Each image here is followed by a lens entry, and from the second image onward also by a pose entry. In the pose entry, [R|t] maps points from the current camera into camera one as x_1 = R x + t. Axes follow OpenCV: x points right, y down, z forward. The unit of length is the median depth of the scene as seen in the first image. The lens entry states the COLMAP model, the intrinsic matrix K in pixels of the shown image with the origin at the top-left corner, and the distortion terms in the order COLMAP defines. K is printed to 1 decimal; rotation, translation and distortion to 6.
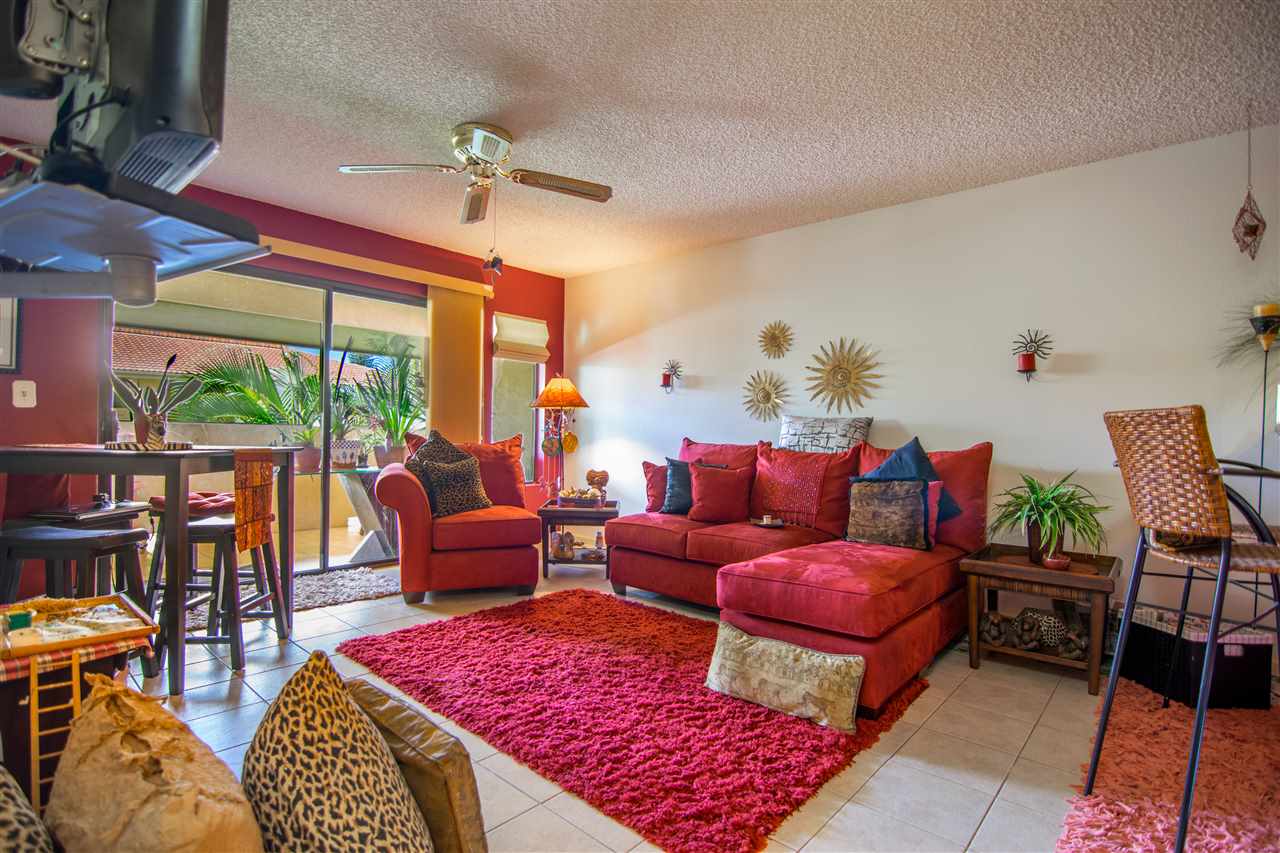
lens RADIAL K [[635.4, 0, 639.0], [0, 635.4, 432.9], [0, 0, 1]] dist [-0.016609, -0.001521]
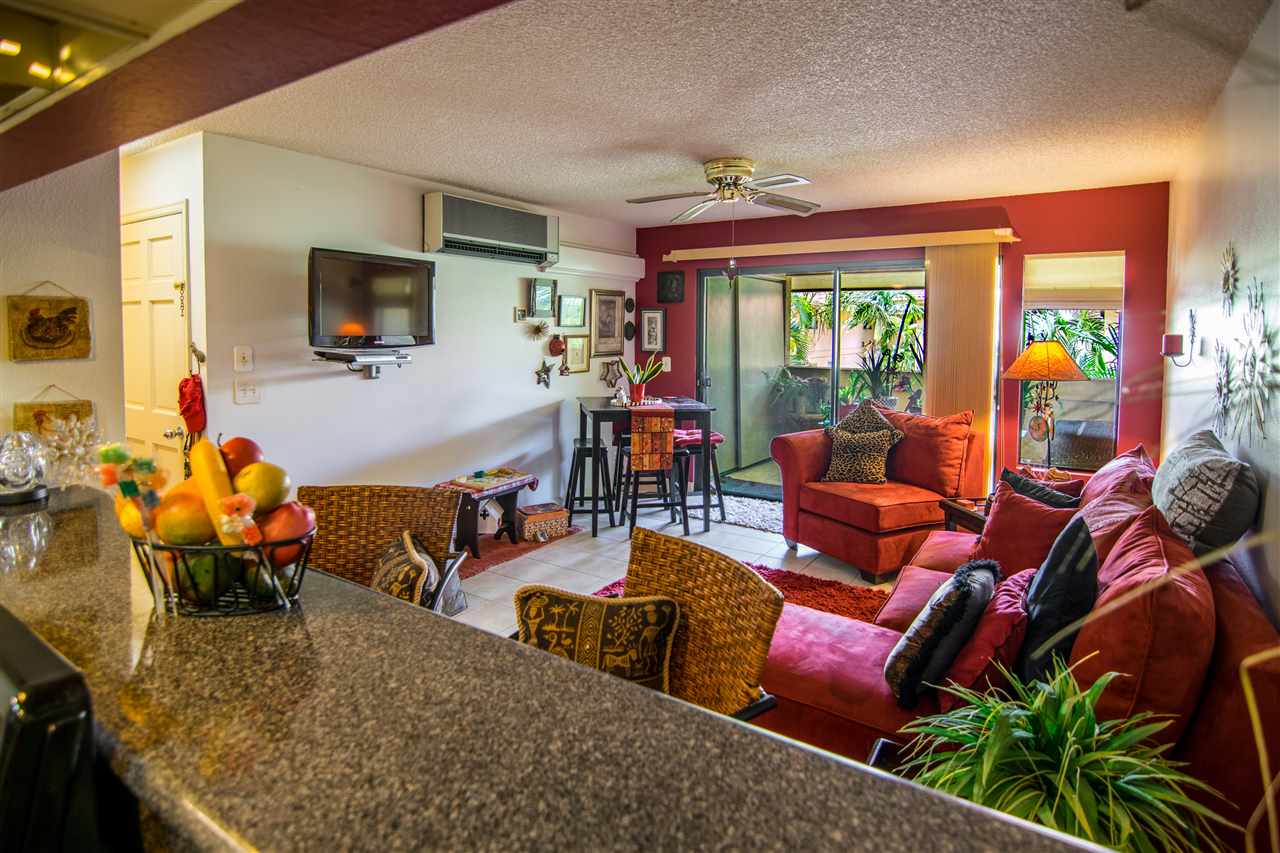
lens RADIAL K [[668.2, 0, 632.2], [0, 668.2, 354.4], [0, 0, 1]] dist [0.004224, -0.000023]
pose [[0.132974, 0.022106, -0.990873, 0.752674], [-0.004081, 0.999755, 0.021756, -0.106636], [0.991111, 0.001151, 0.133032, 0.504483]]
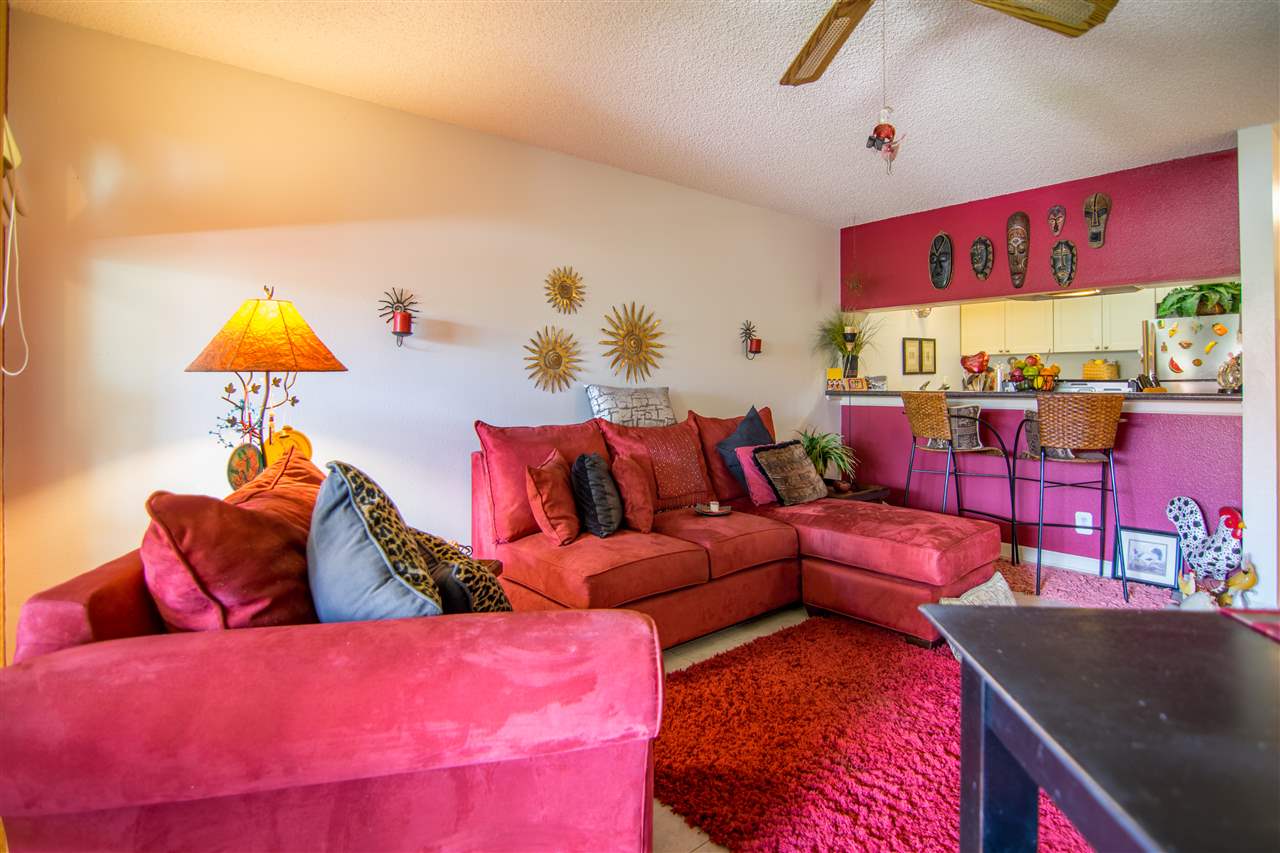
lens RADIAL K [[631.3, 0, 635.5], [0, 631.3, 378.8], [0, 0, 1]] dist [0.013320, -0.018100]
pose [[0.156823, -0.012929, 0.987542, -0.622470], [0.002612, 0.999916, 0.012676, -0.049319], [-0.987623, 0.000592, 0.156843, 0.872654]]
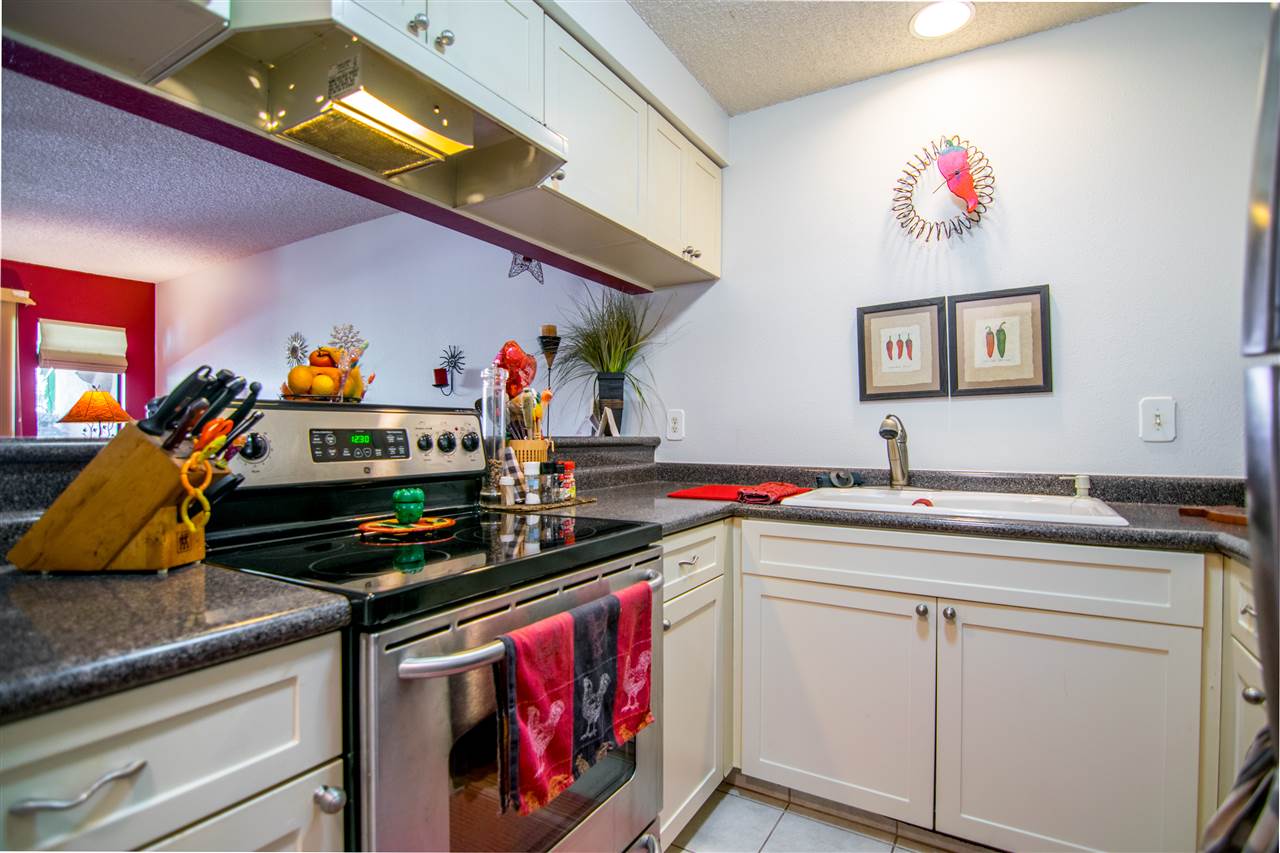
lens RADIAL K [[635.4, 0, 639.0], [0, 635.4, 432.9], [0, 0, 1]] dist [-0.016609, -0.001521]
pose [[0.984924, -0.018161, 0.172032, 0.631590], [0.018159, 0.999834, 0.001583, -0.013474], [-0.172032, 0.001565, 0.985090, -0.066410]]
